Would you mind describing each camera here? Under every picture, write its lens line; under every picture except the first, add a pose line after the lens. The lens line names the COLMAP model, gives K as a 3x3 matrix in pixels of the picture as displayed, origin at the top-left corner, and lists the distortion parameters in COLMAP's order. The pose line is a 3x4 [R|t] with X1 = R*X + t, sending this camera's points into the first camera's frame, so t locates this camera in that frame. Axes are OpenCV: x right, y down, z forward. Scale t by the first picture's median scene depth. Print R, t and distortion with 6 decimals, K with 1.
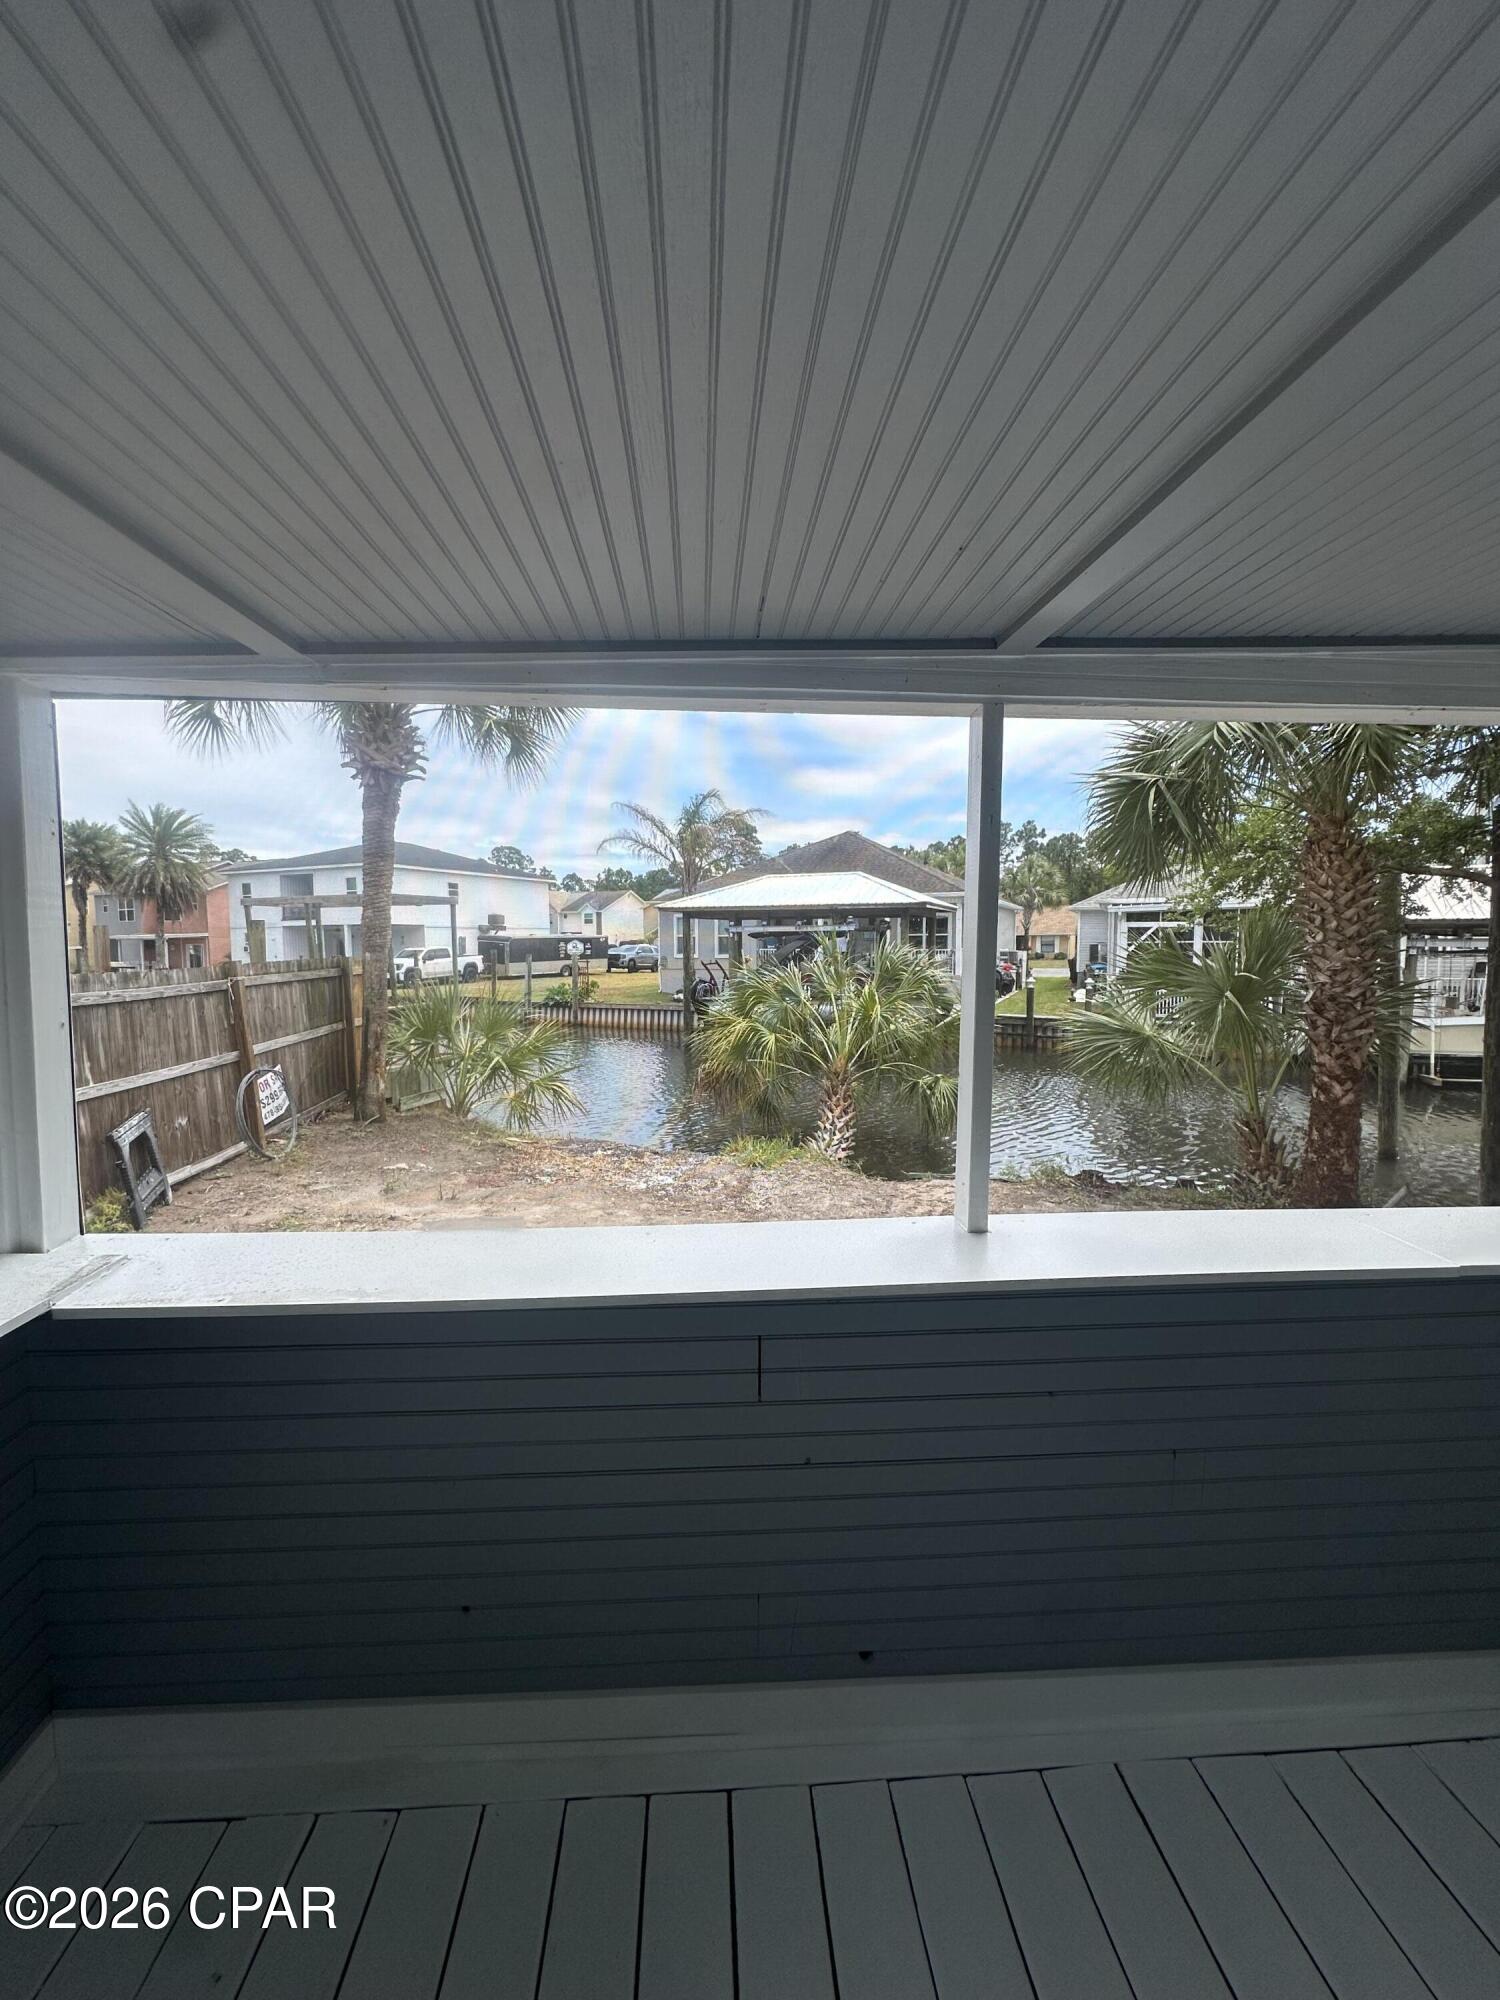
lens RADIAL K [[797.5, 0, 747.3], [0, 797.5, 1000.0], [0, 0, 1]] dist [0.000108, 0.000467]
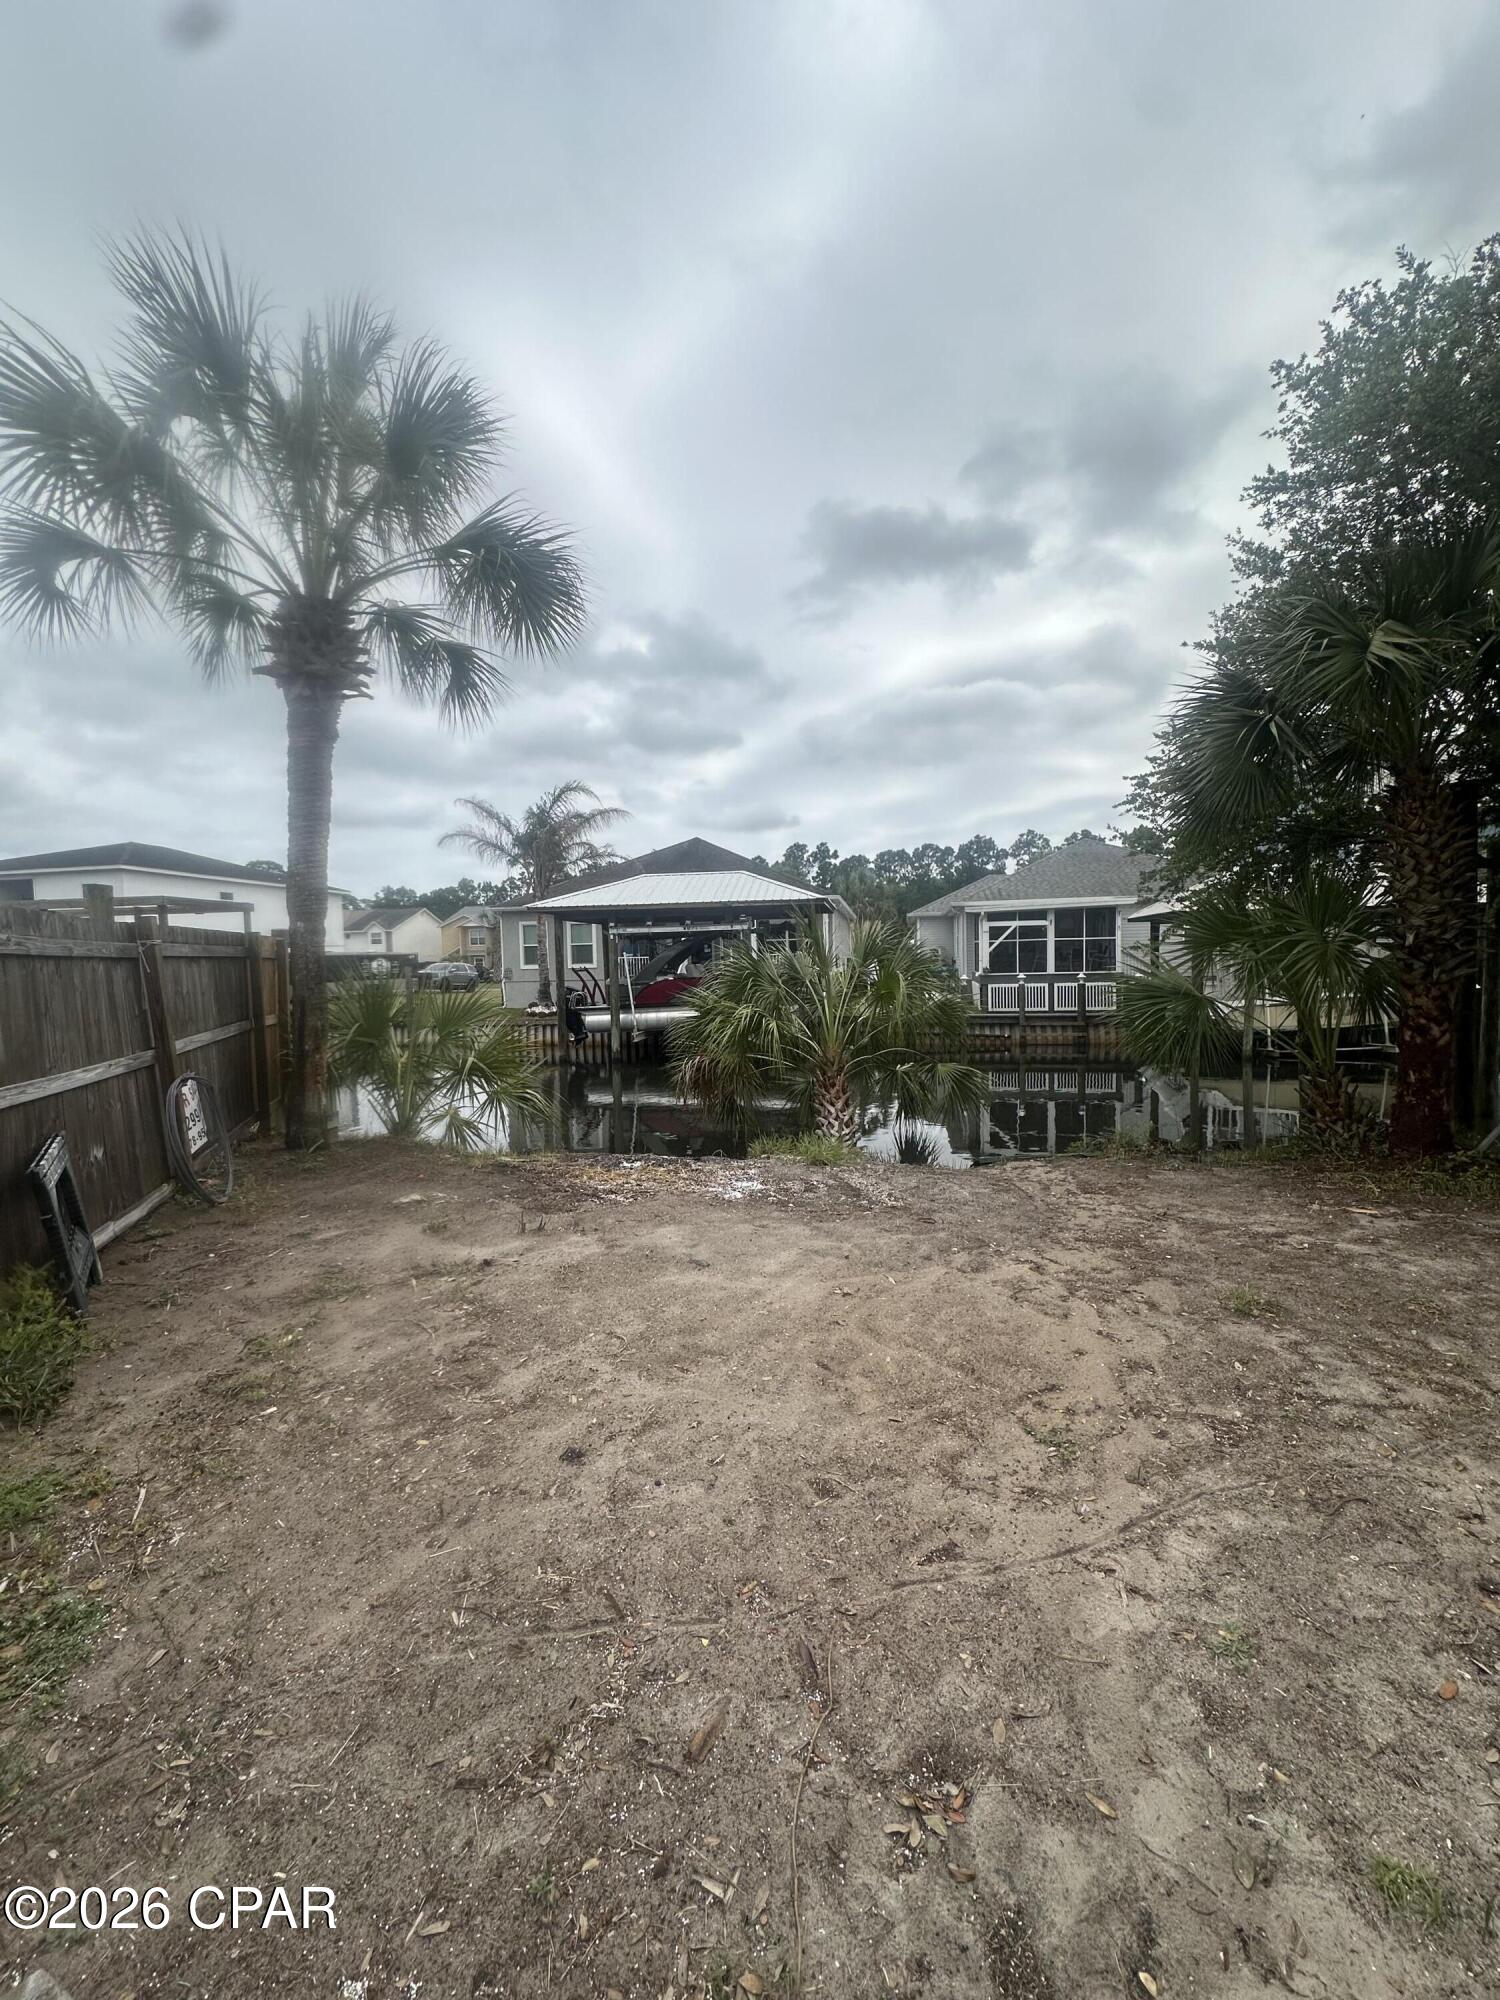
lens RADIAL K [[797.5, 0, 743.5], [0, 797.5, 996.6], [0, 0, 1]] dist [0.000108, 0.000467]
pose [[0.965142, -0.028586, 0.260161, -0.212855], [0.037464, 0.998870, -0.029230, 0.037196], [-0.259031, 0.037958, 0.965123, 0.138824]]
